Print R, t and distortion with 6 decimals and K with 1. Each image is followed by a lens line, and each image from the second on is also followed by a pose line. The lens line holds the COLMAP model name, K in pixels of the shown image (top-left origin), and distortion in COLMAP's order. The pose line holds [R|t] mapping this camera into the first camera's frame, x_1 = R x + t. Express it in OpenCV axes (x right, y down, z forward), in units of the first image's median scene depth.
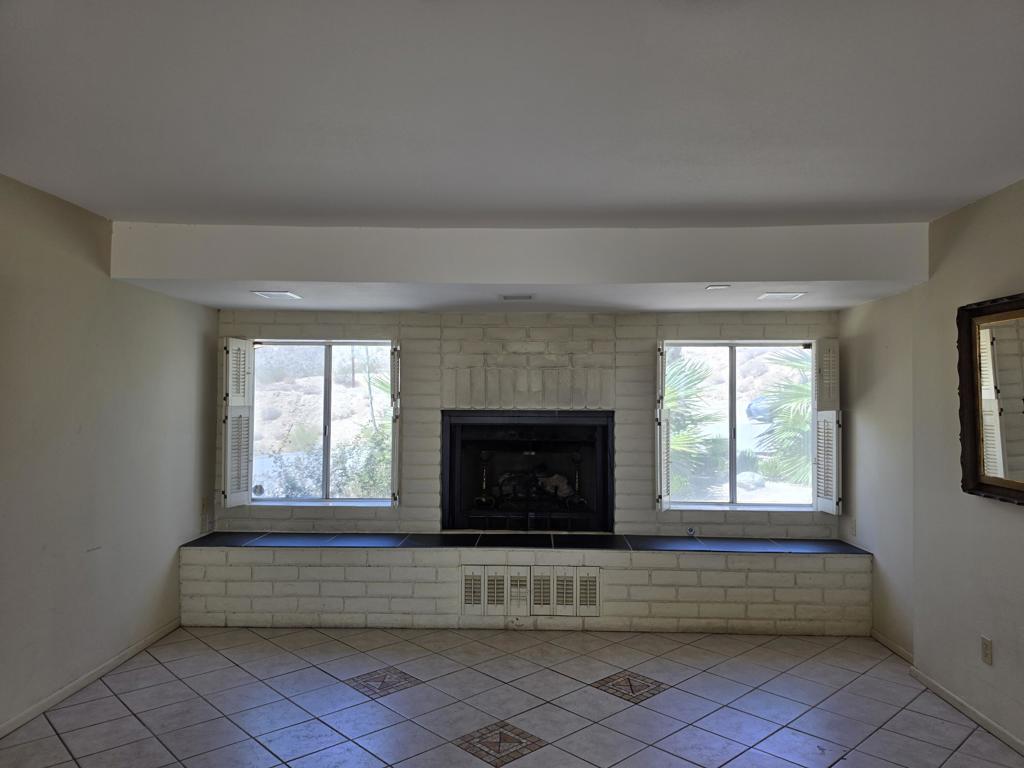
lens RADIAL K [[718.8, 0, 512.0], [0, 718.8, 384.0], [0, 0, 1]] dist [0.091720, -0.126869]
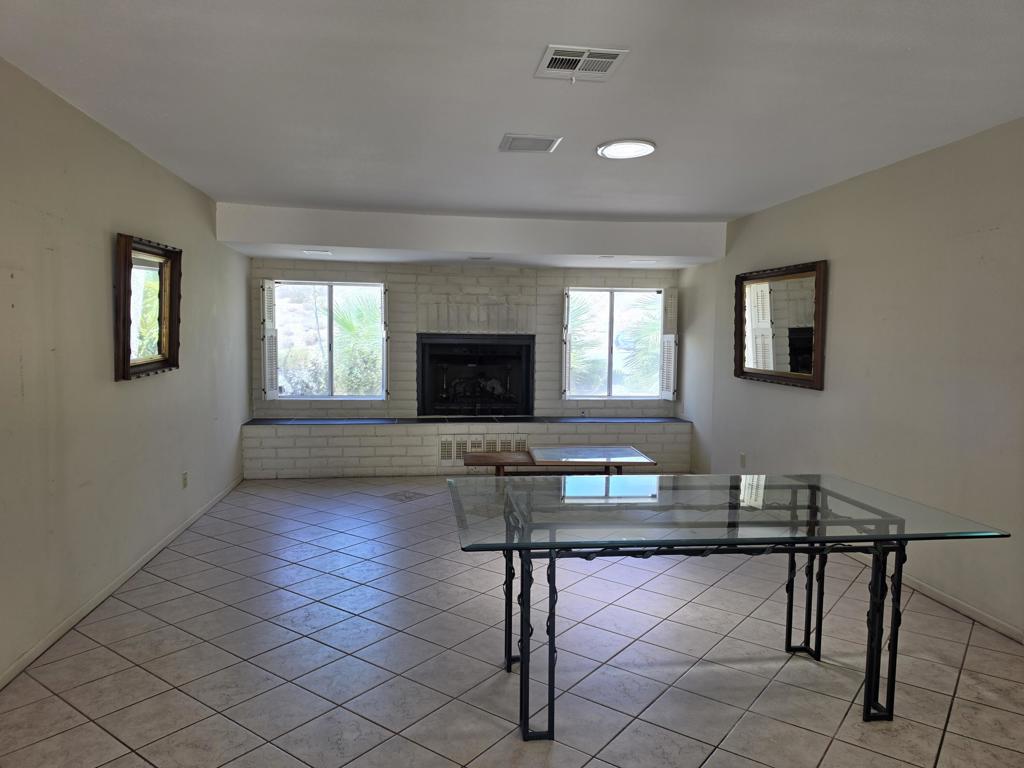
lens RADIAL K [[718.8, 0, 512.0], [0, 718.8, 384.0], [0, 0, 1]] dist [0.091720, -0.126869]
pose [[0.984862, -0.004967, 0.173267, -0.163813], [-0.010992, 0.995788, 0.091025, 0.004383], [-0.172989, -0.091552, 0.980659, -0.457172]]
